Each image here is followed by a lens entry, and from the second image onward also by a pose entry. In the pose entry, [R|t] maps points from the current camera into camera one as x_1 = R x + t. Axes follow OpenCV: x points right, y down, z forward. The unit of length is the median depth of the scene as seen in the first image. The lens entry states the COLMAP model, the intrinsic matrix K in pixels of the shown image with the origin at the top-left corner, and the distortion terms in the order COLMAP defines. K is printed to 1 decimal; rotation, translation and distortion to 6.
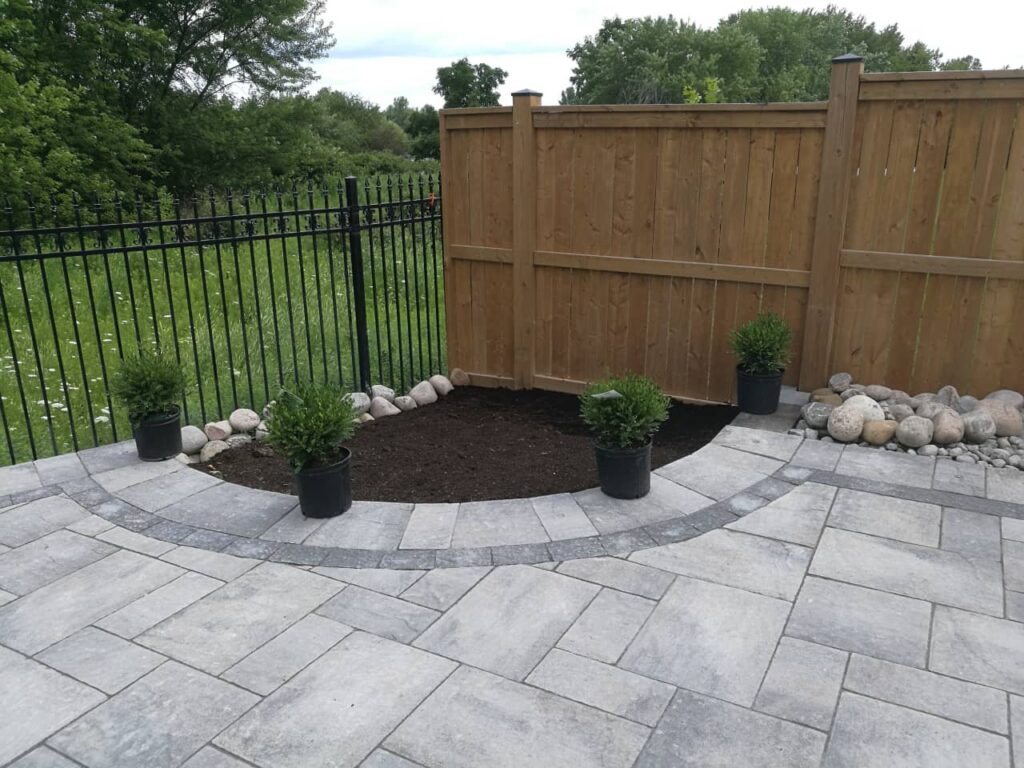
lens RADIAL K [[844.7, 0, 512.0], [0, 844.7, 384.0], [0, 0, 1]] dist [0.037594, 0.003409]
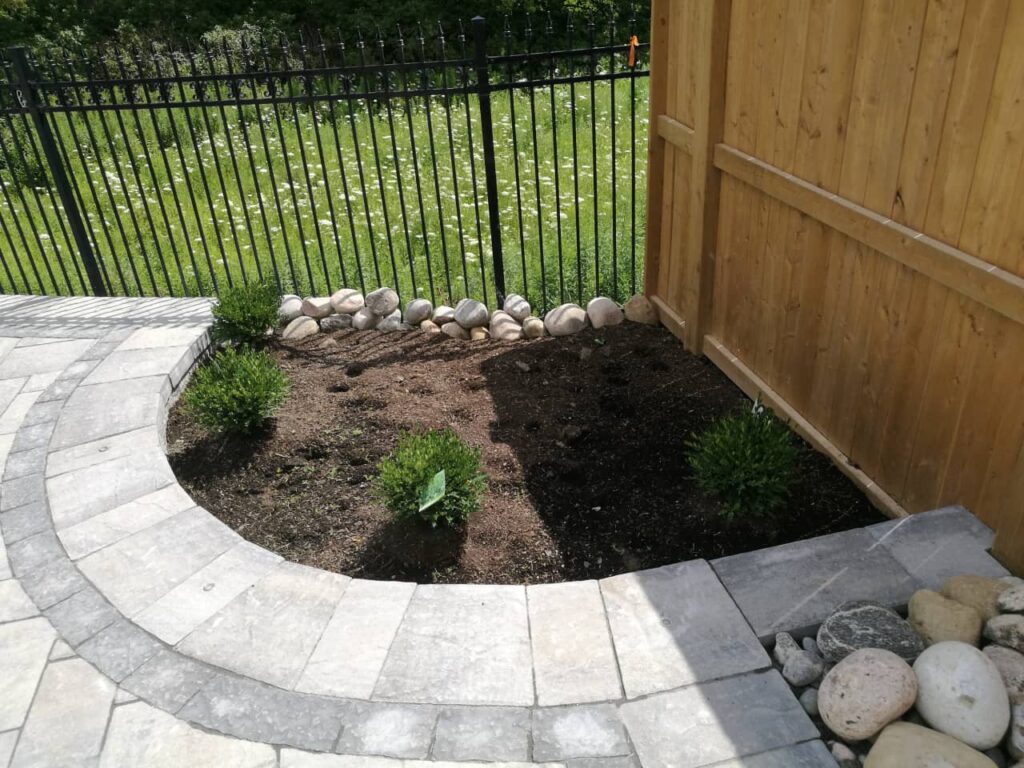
lens RADIAL K [[805.4, 0, 514.9], [0, 805.4, 429.3], [0, 0, 1]] dist [-0.071987, 0.002997]
pose [[0.683287, 0.355780, -0.637605, 0.404883], [-0.164243, 0.925766, 0.340561, -0.151853], [0.711438, -0.127979, 0.690998, 0.514244]]
